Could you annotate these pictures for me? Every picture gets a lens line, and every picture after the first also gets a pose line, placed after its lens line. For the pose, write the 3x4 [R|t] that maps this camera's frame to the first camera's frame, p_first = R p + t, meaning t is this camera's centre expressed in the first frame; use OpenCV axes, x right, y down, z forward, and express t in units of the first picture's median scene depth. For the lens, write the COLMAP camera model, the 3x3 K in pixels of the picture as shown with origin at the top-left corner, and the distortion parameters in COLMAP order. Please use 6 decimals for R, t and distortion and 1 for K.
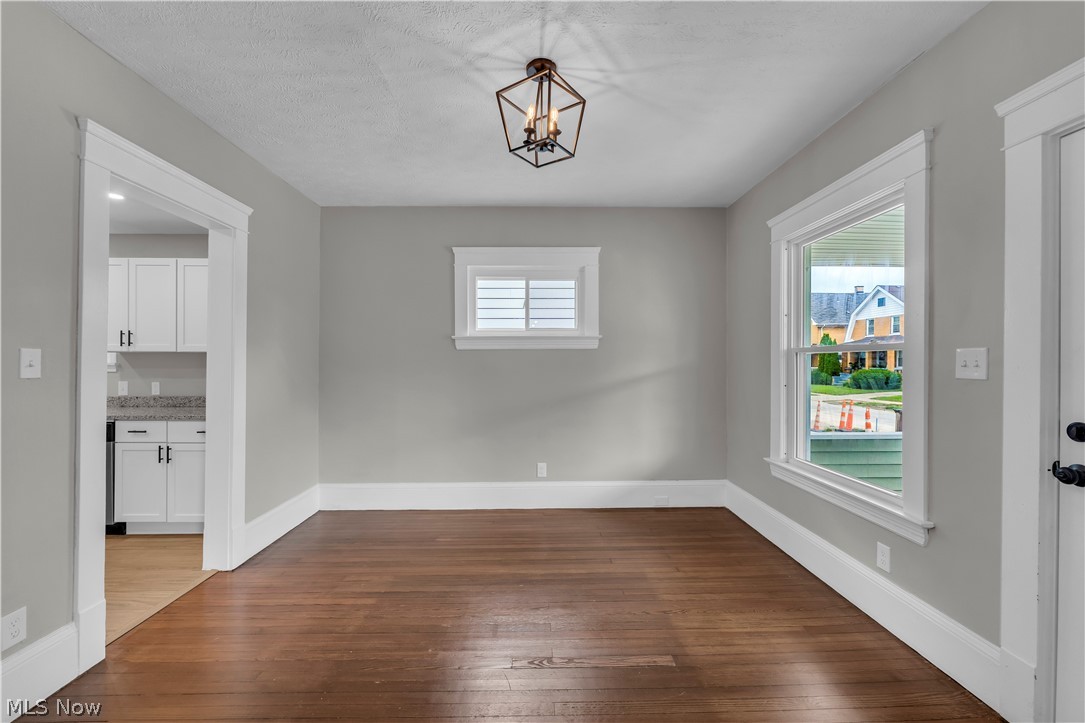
lens RADIAL K [[443.1, 0, 540.4], [0, 443.1, 362.3], [0, 0, 1]] dist [0.000208, 0.000162]
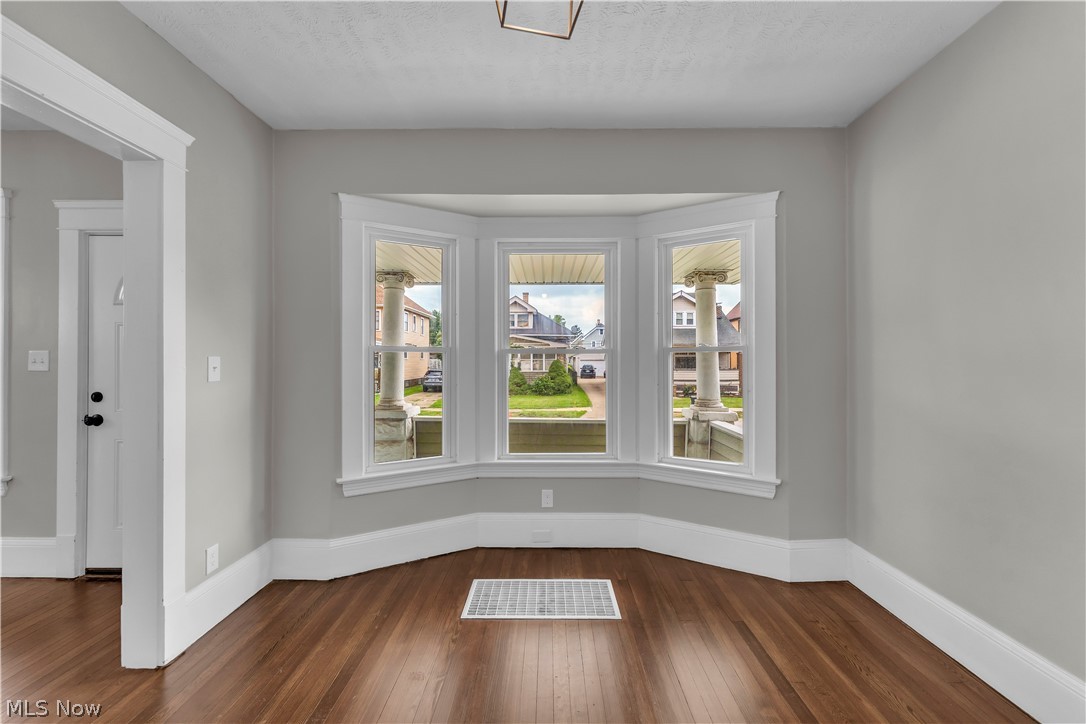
lens RADIAL K [[450.6, 0, 544.7], [0, 450.6, 359.9], [0, 0, 1]] dist [0.000437, -0.000726]
pose [[0.026842, 0.000130, 0.999640, -0.271092], [-0.000206, 1.000000, -0.000124, -0.000059], [-0.999640, -0.000203, 0.026842, -0.401896]]
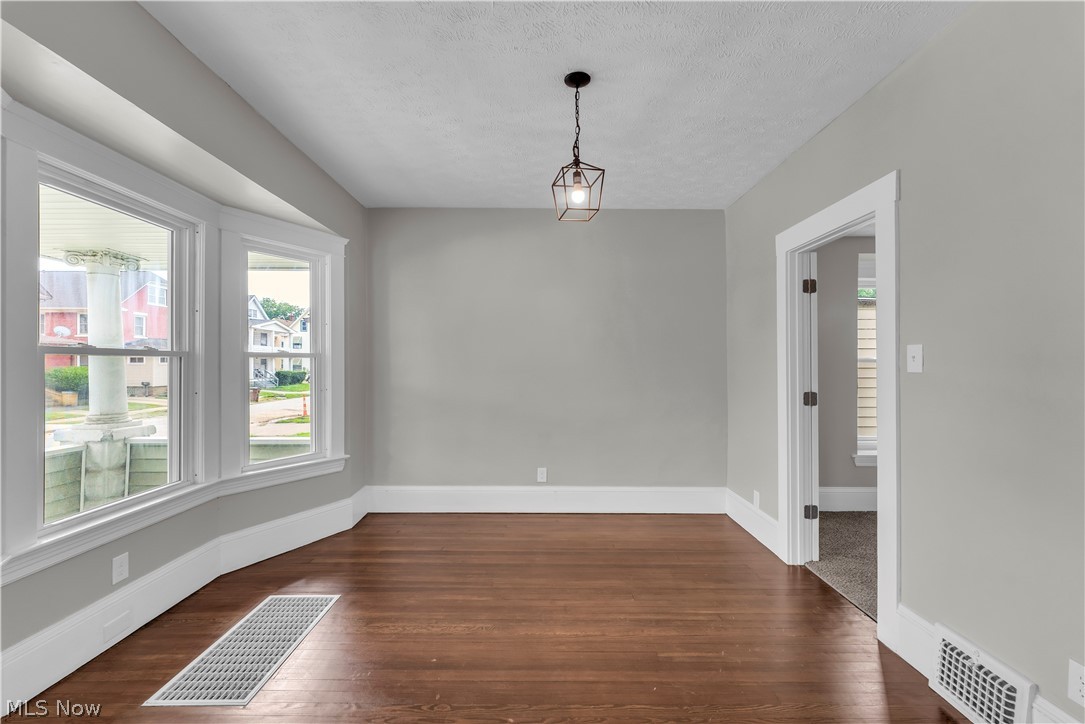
lens RADIAL K [[443.1, 0, 540.4], [0, 443.1, 362.8], [0, 0, 1]] dist [0.000208, 0.000162]
pose [[-0.999828, 0.000111, 0.018522, 0.058284], [0.000036, 0.999992, -0.004043, -0.001122], [-0.018522, -0.004042, -0.999820, 0.240968]]
